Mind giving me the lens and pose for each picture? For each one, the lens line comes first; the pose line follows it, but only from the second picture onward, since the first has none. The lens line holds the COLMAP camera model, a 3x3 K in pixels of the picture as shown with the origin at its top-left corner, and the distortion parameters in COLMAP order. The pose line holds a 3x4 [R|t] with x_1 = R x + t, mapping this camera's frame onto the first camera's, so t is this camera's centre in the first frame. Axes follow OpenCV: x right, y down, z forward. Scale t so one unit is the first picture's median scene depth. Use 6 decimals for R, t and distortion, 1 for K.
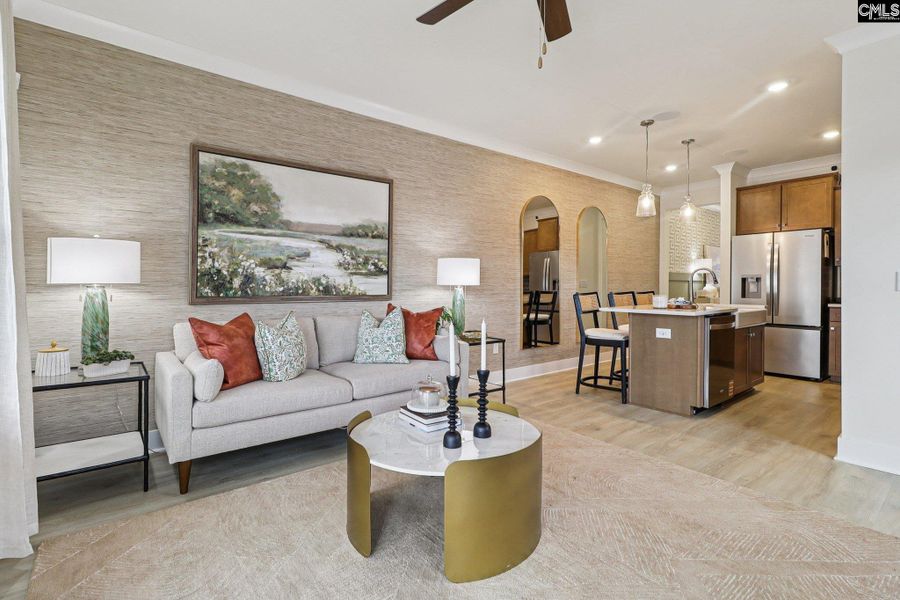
lens RADIAL K [[422.8, 0, 451.9], [0, 422.8, 290.4], [0, 0, 1]] dist [-0.000998, 0.000590]
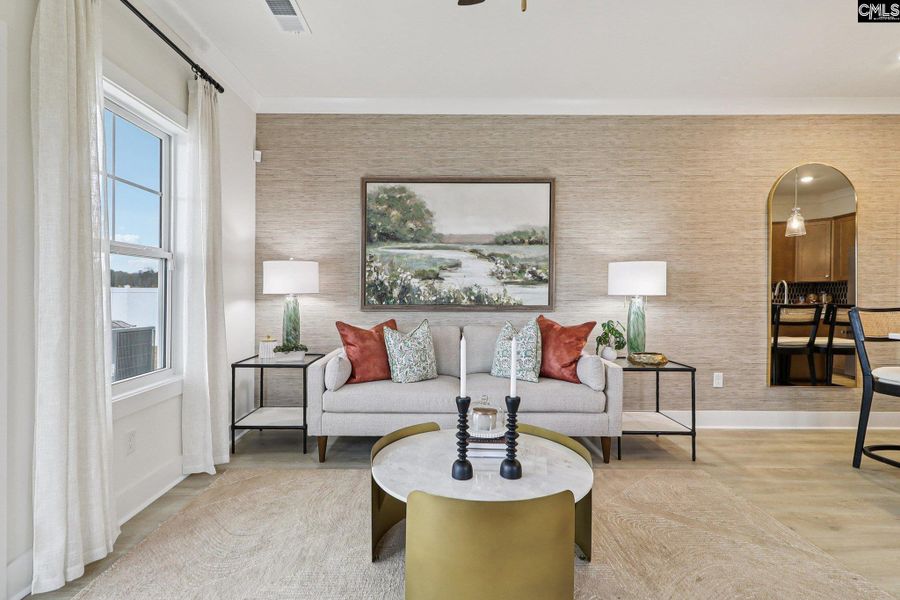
lens RADIAL K [[438.4, 0, 450.0], [0, 438.4, 300.0], [0, 0, 1]] dist [-0.002425, 0.000703]
pose [[0.782896, 0.007816, -0.622104, 0.314196], [-0.008916, 0.999959, 0.001343, -0.000998], [0.622089, 0.004496, 0.782934, 0.153473]]
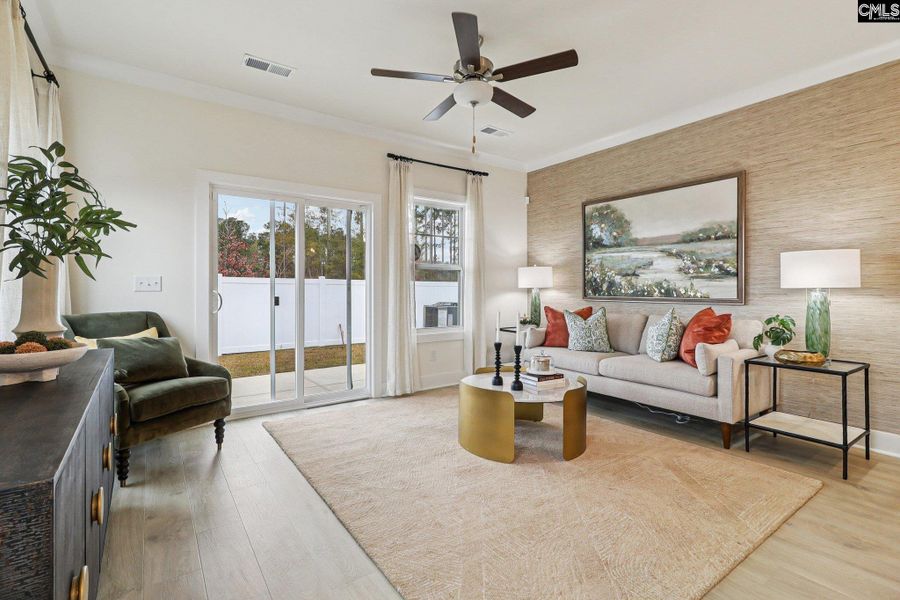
lens RADIAL K [[438.4, 0, 450.0], [0, 438.4, 300.0], [0, 0, 1]] dist [-0.002425, 0.000703]
pose [[-0.070995, 0.023399, -0.997202, 0.978429], [-0.013032, 0.999618, 0.024384, -0.002412], [0.997392, 0.014727, -0.070663, 0.526998]]
